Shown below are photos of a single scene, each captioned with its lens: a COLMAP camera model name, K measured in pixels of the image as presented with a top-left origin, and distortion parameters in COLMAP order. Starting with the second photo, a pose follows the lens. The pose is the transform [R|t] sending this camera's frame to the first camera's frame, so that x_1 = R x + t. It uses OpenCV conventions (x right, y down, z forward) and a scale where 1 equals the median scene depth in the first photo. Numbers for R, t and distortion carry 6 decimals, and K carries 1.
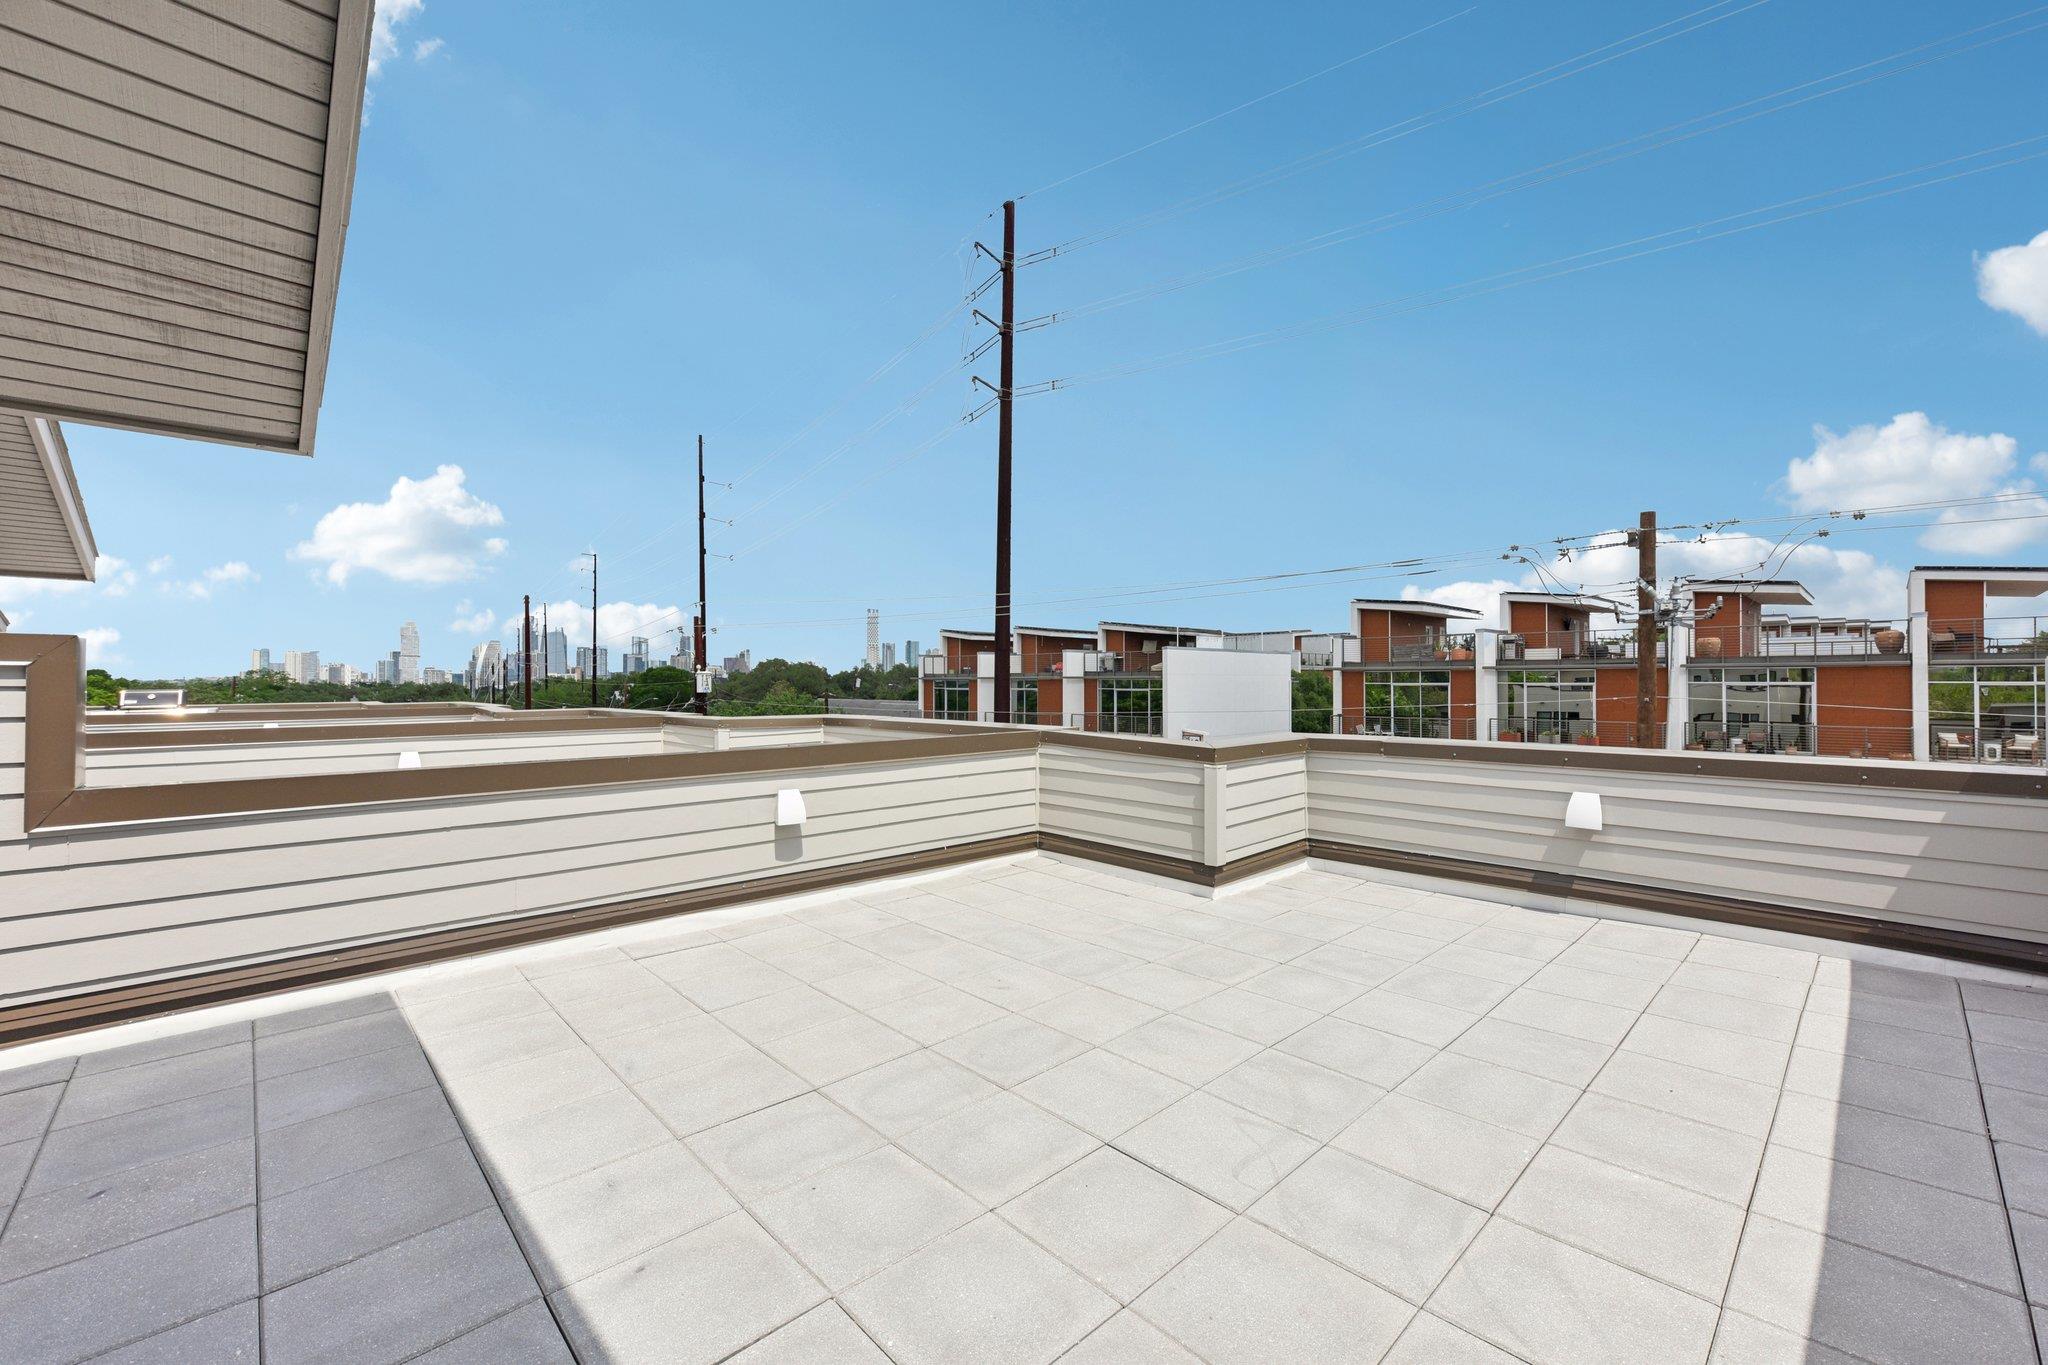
lens RADIAL K [[815.4, 0, 1028.0], [0, 815.4, 684.9], [0, 0, 1]] dist [0.004079, 0.000064]
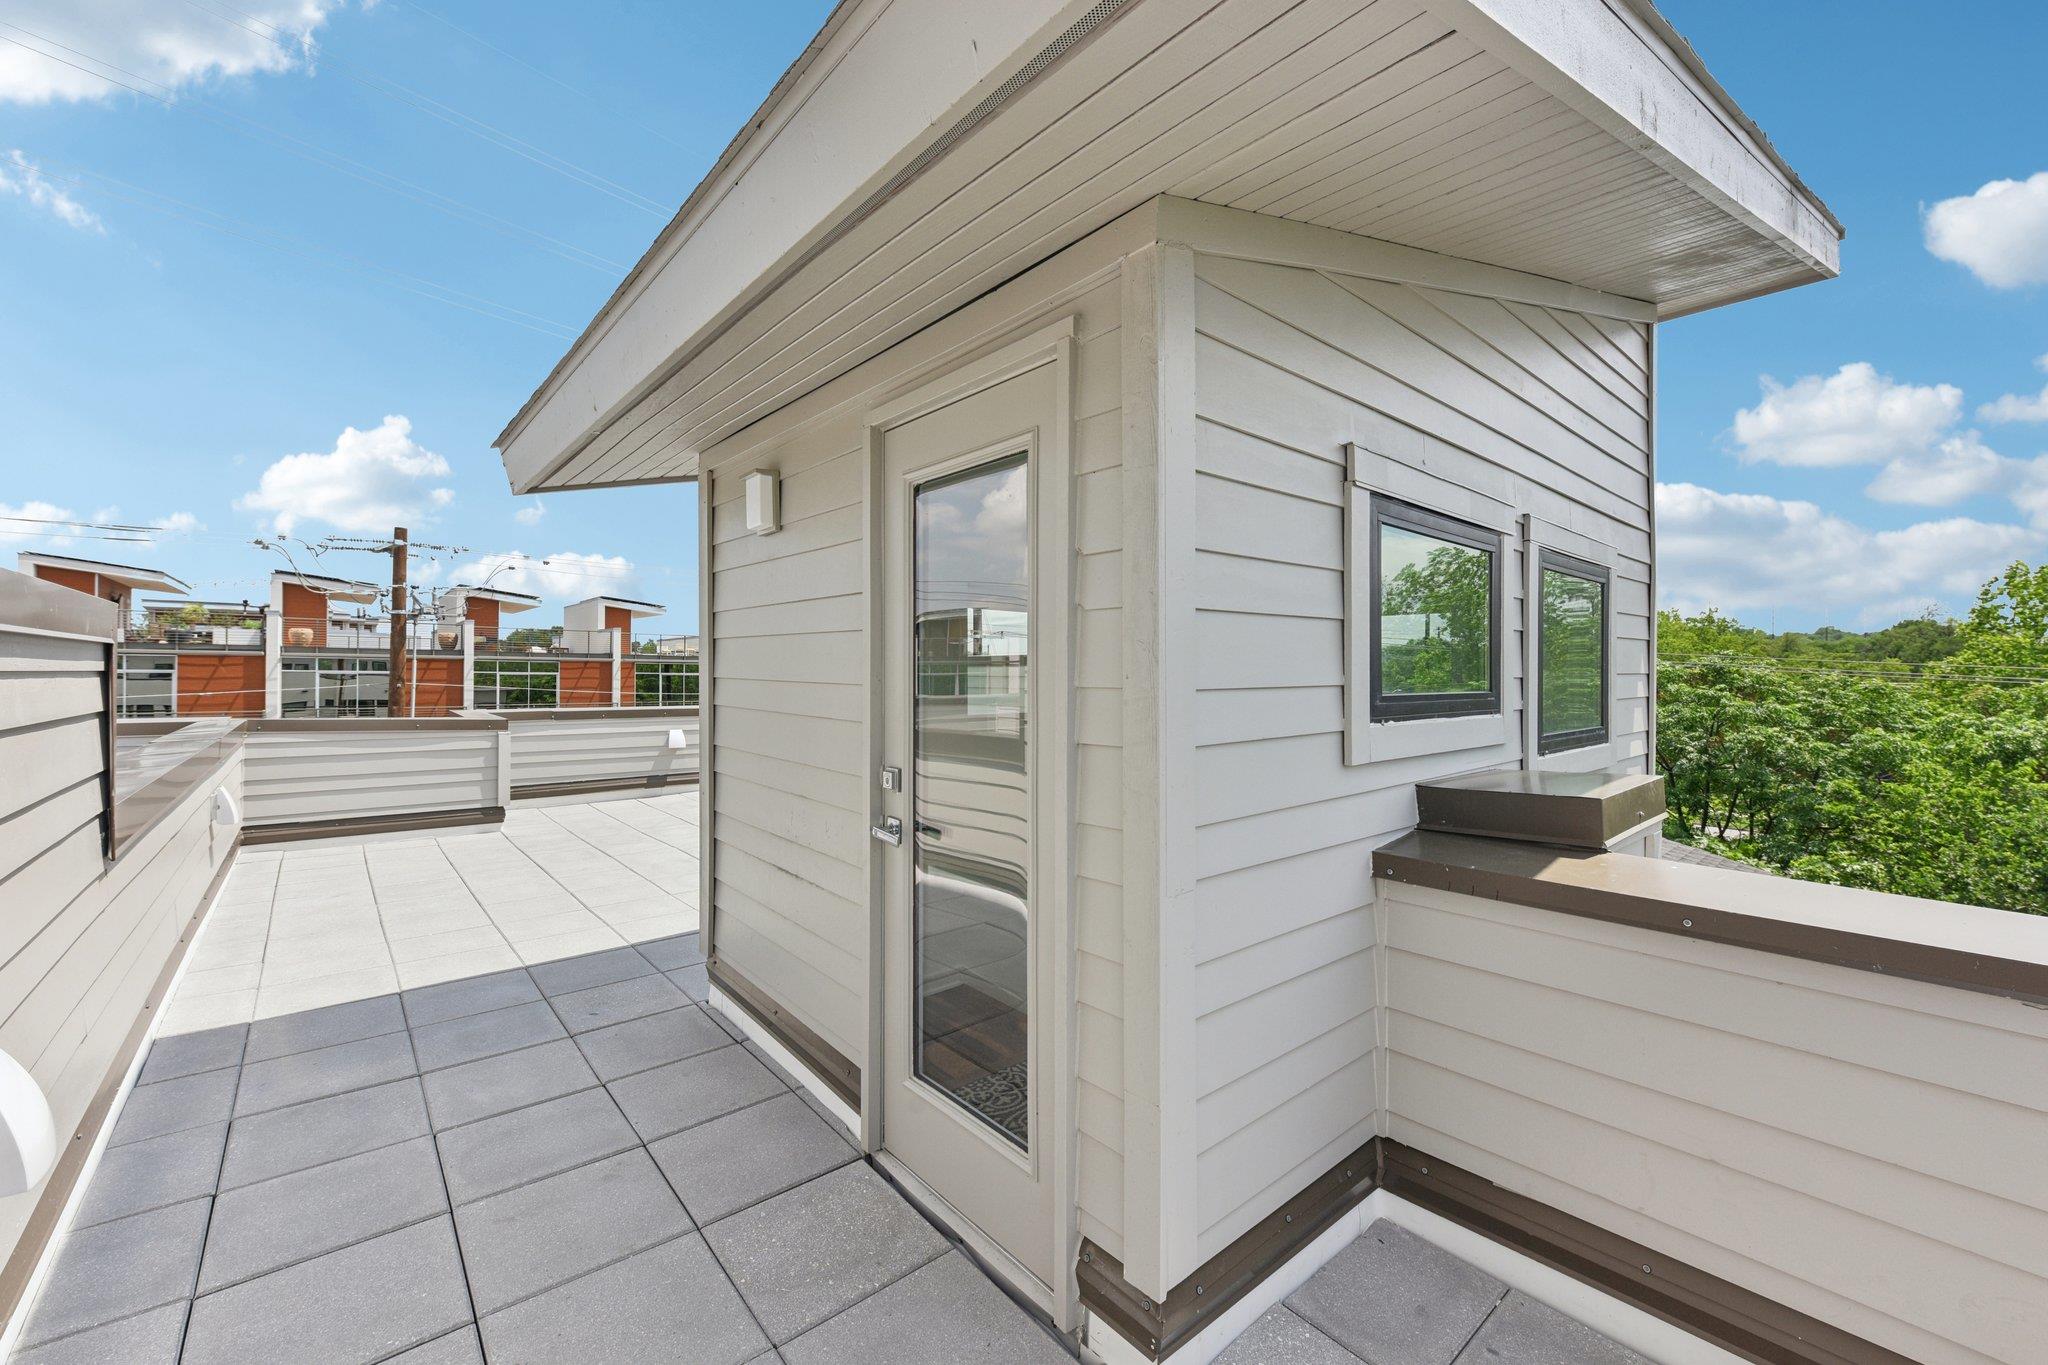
lens RADIAL K [[815.4, 0, 1027.9], [0, 815.4, 677.3], [0, 0, 1]] dist [0.004079, 0.000064]
pose [[0.055593, -0.000109, 0.998453, -0.194131], [-0.004393, 0.999990, 0.000353, 0.000758], [-0.998444, -0.004406, 0.055592, 0.010953]]
